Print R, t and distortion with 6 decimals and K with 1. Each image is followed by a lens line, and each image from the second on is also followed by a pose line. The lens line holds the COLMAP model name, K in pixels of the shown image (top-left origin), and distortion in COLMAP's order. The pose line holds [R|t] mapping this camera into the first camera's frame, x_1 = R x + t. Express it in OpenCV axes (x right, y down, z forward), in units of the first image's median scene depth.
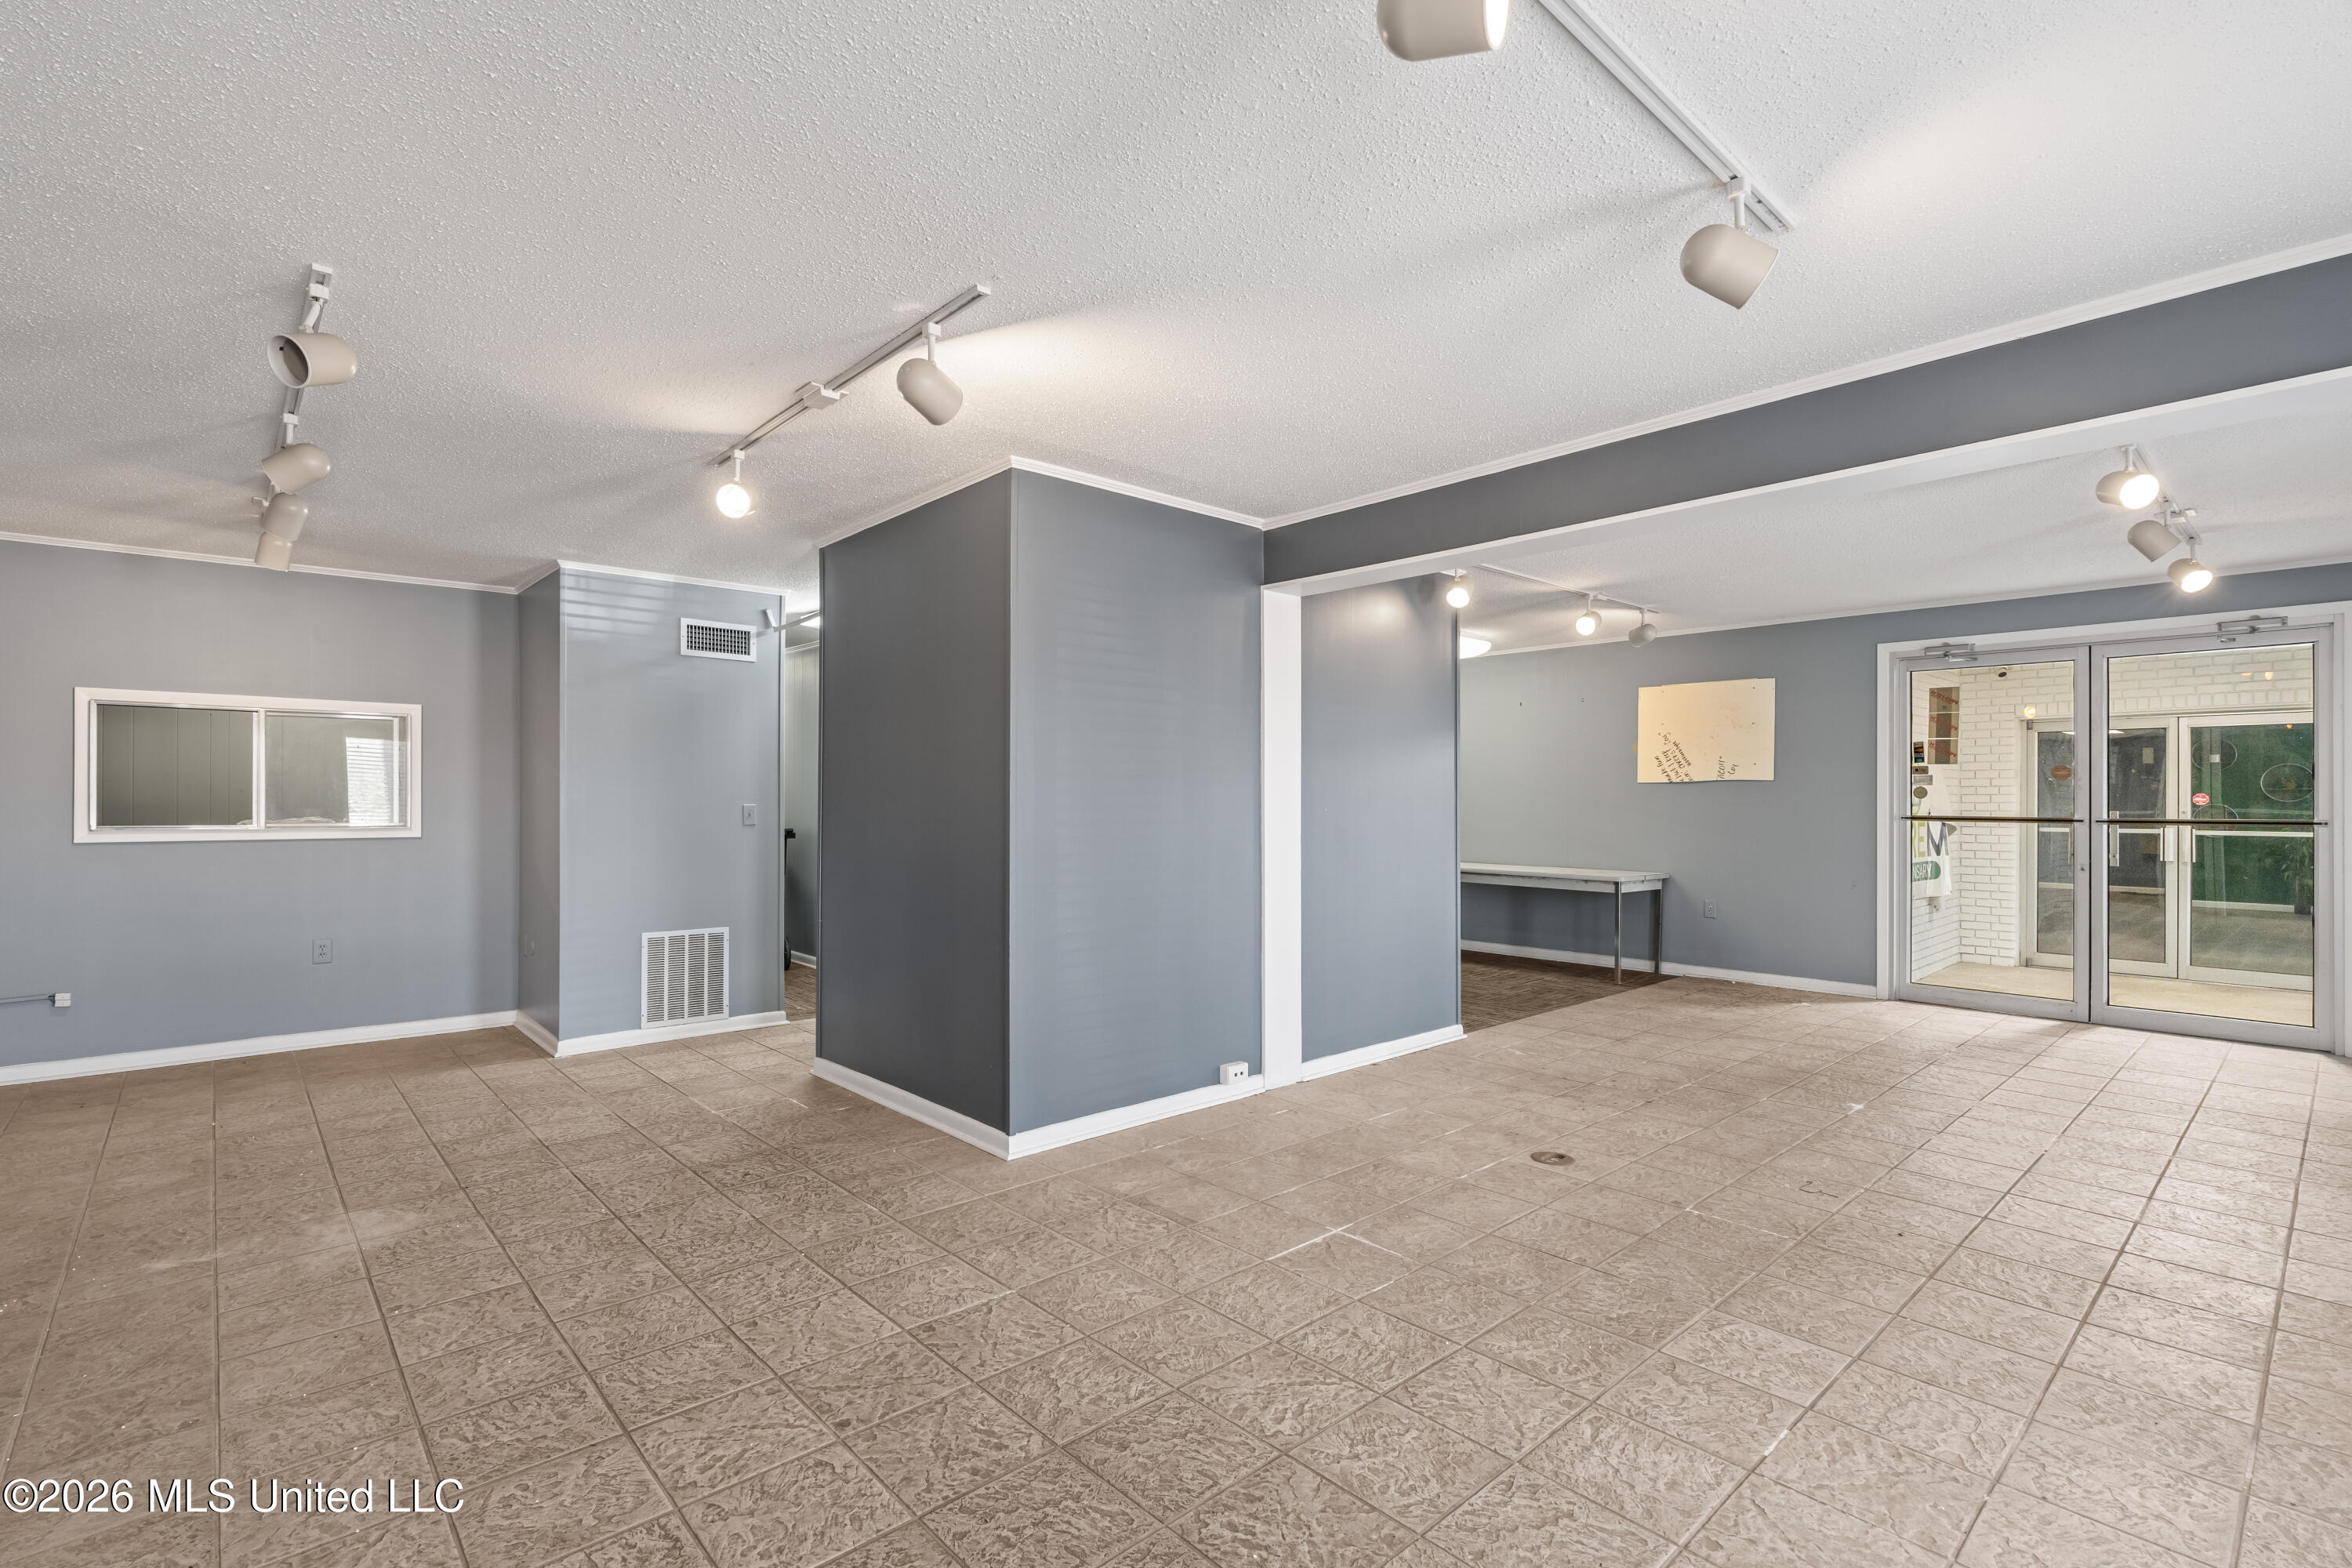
lens RADIAL K [[1062.8, 0, 1176.6], [0, 1062.8, 794.2], [0, 0, 1]] dist [-0.004787, 0.000790]
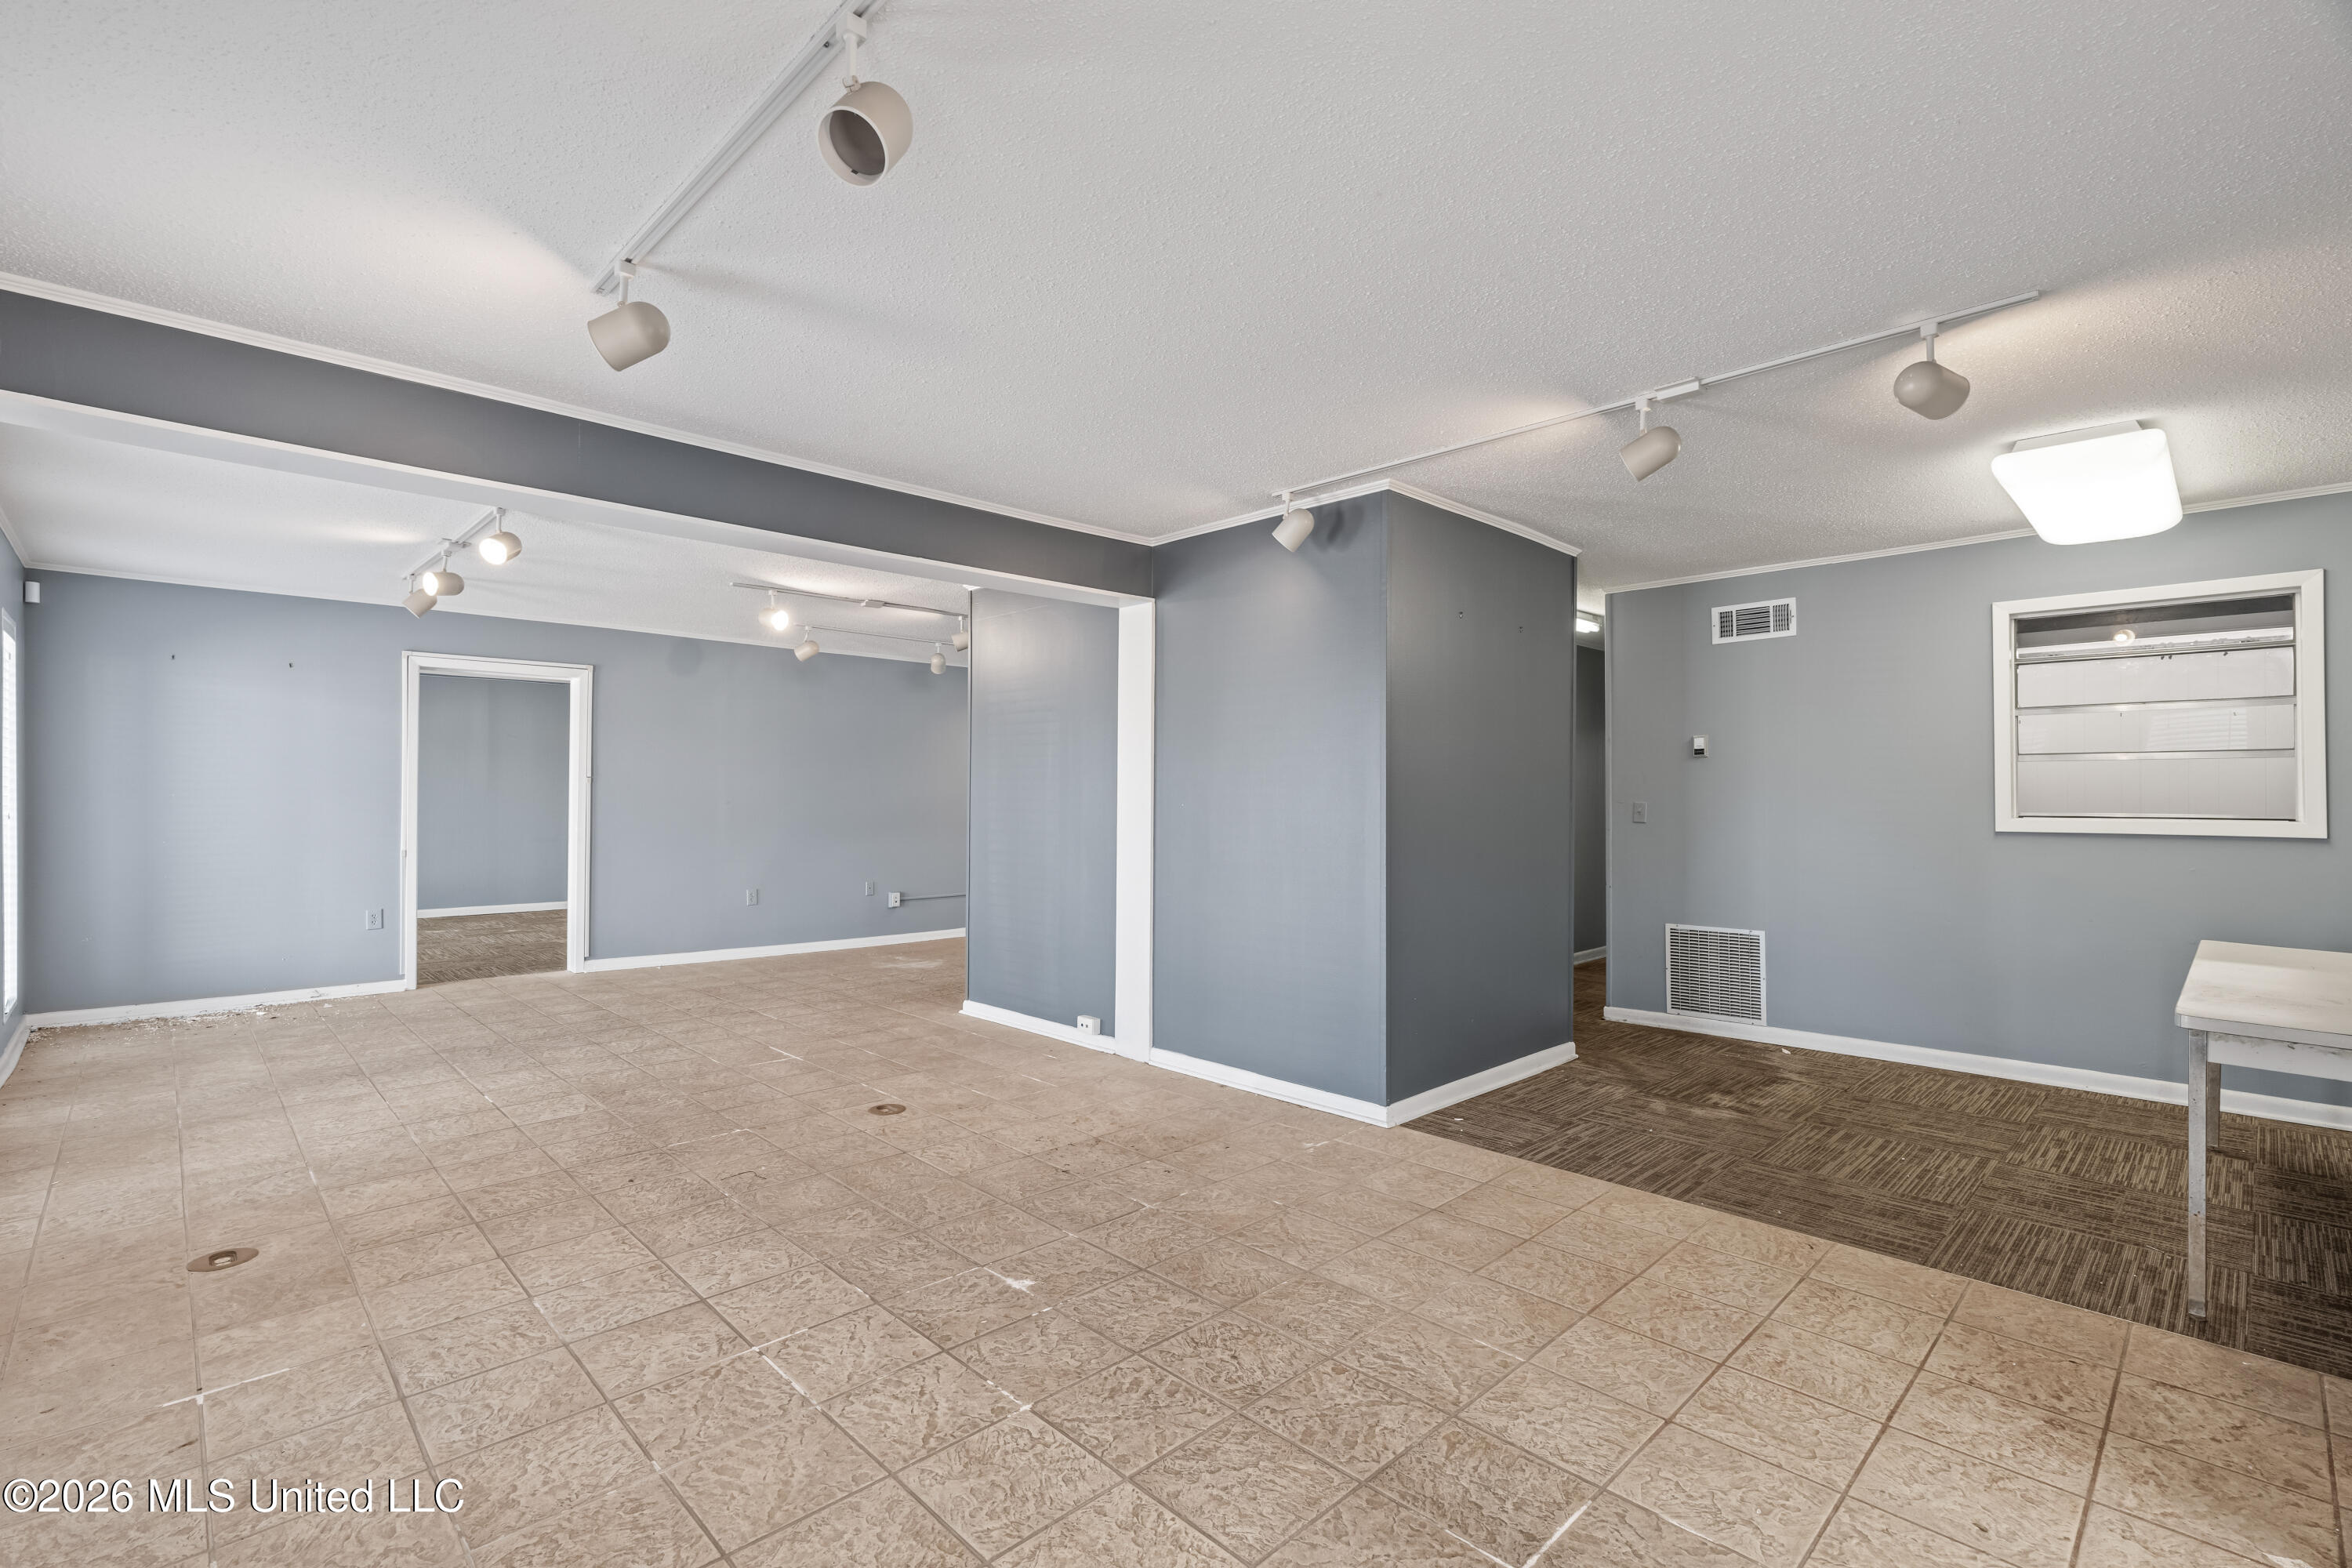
lens RADIAL K [[1062.8, 0, 1175.7], [0, 1062.8, 780.8], [0, 0, 1]] dist [-0.004787, 0.000790]
pose [[0.042371, -0.010792, -0.999044, 1.391675], [0.002365, 0.999940, -0.010702, -0.000983], [0.999099, -0.001909, 0.042394, 1.154873]]
